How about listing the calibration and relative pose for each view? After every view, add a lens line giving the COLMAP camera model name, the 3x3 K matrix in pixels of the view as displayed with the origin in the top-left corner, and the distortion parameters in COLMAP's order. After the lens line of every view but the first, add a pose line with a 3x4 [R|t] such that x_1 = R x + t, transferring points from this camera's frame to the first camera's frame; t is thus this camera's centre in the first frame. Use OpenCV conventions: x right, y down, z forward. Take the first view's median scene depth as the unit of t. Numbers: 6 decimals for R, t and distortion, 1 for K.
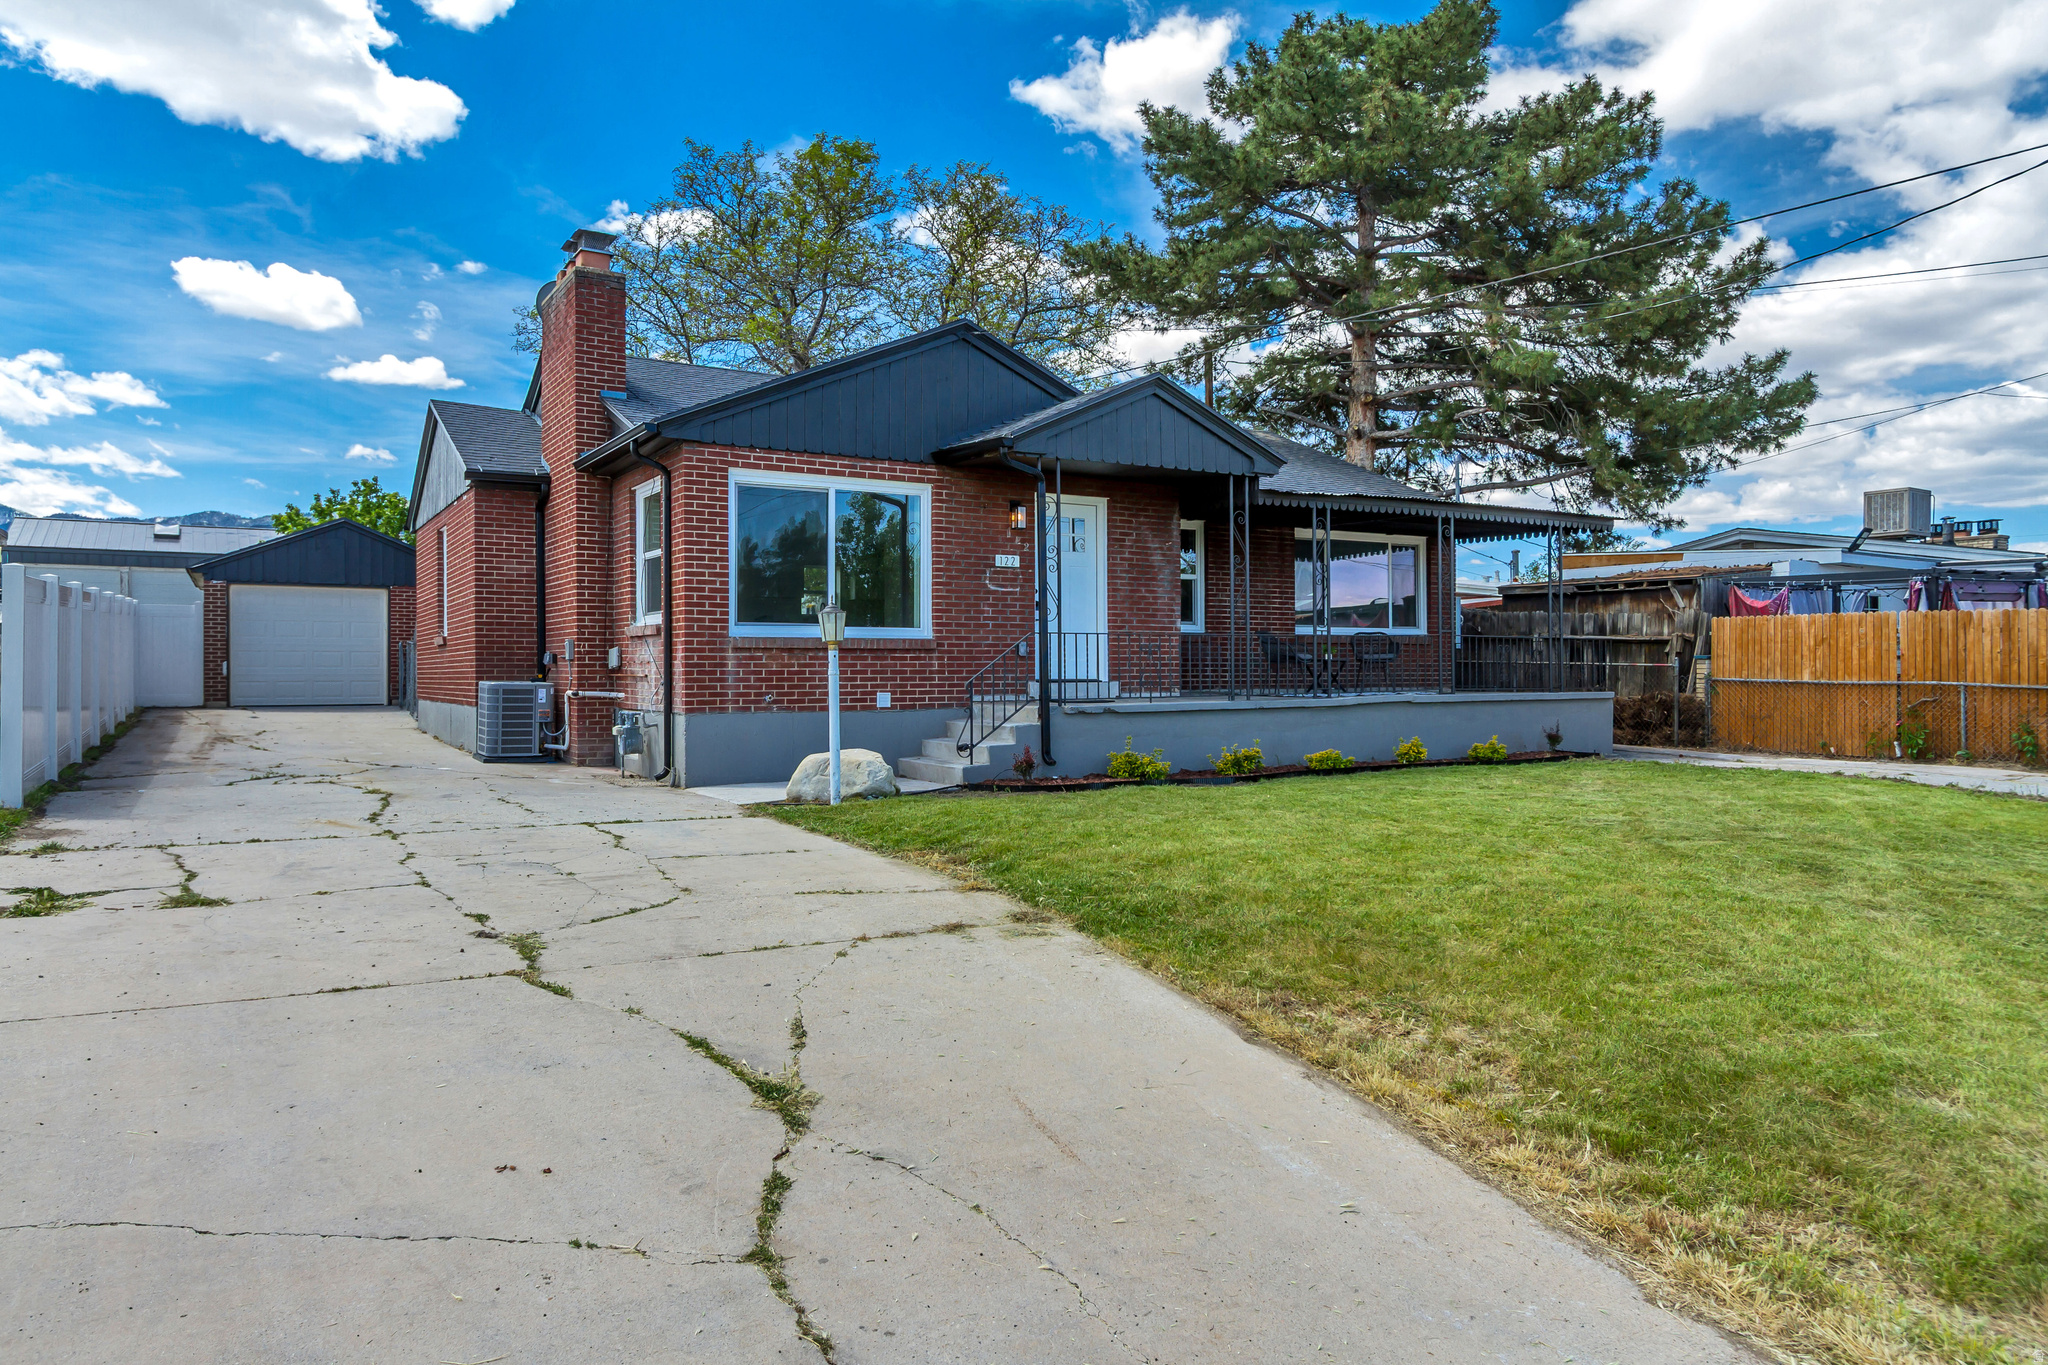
lens RADIAL K [[1312.4, 0, 1024.0], [0, 1312.4, 682.5], [0, 0, 1]] dist [-0.000997, -0.000028]
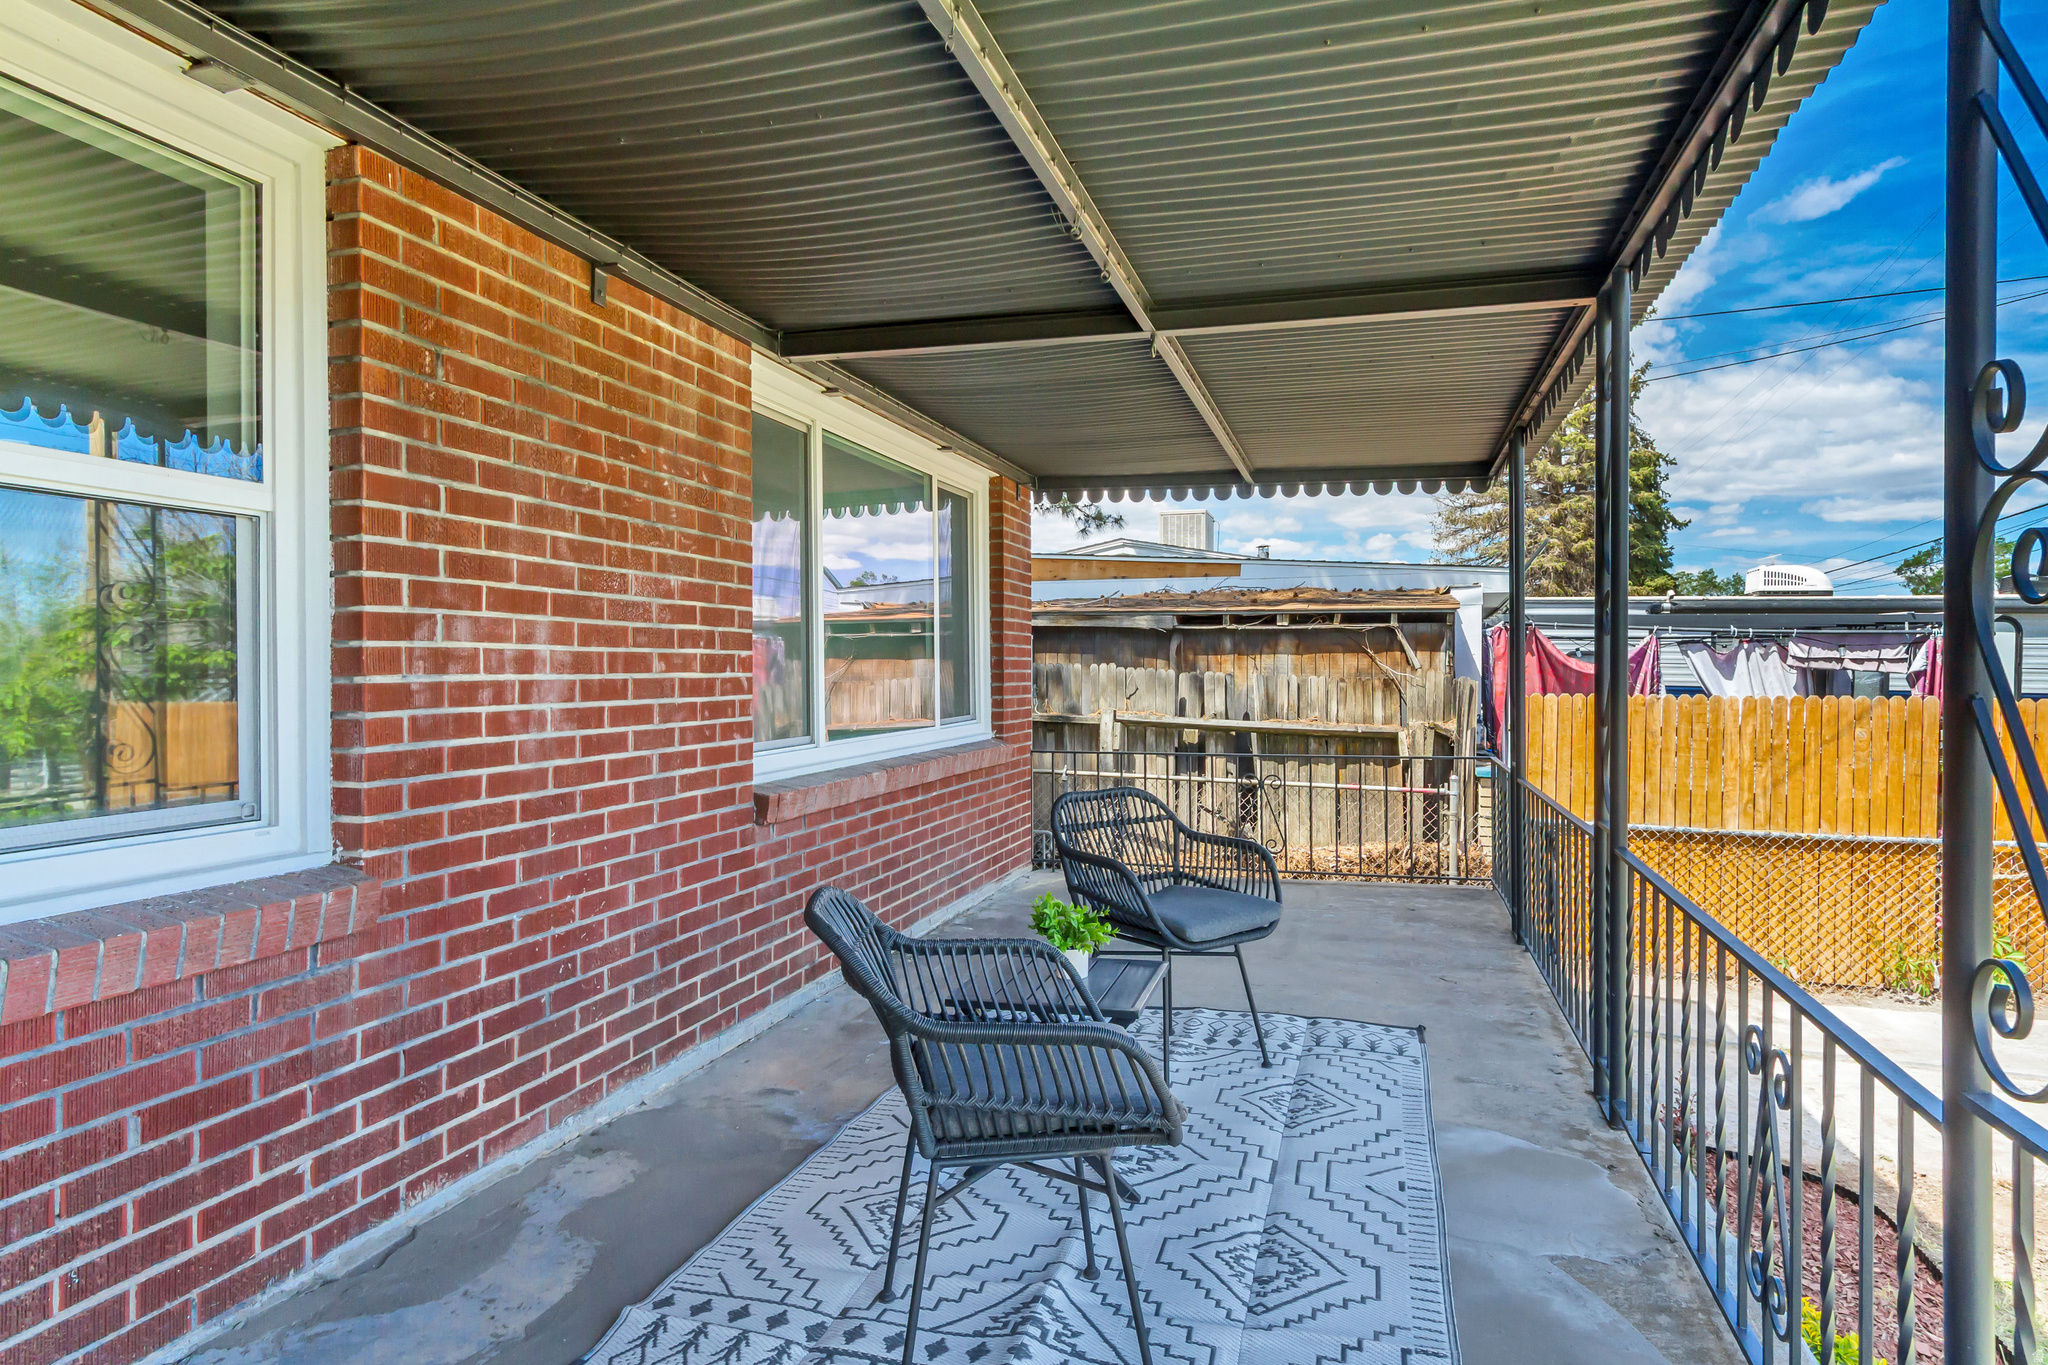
lens RADIAL K [[1132.9, 0, 1024.0], [0, 1132.9, 682.5], [0, 0, 1]] dist [0.000409, 0.000111]
pose [[0.739614, -0.007778, 0.672986, 0.128820], [0.005638, 0.999970, 0.005361, -0.070560], [-0.673007, -0.000171, 0.739636, 1.000508]]
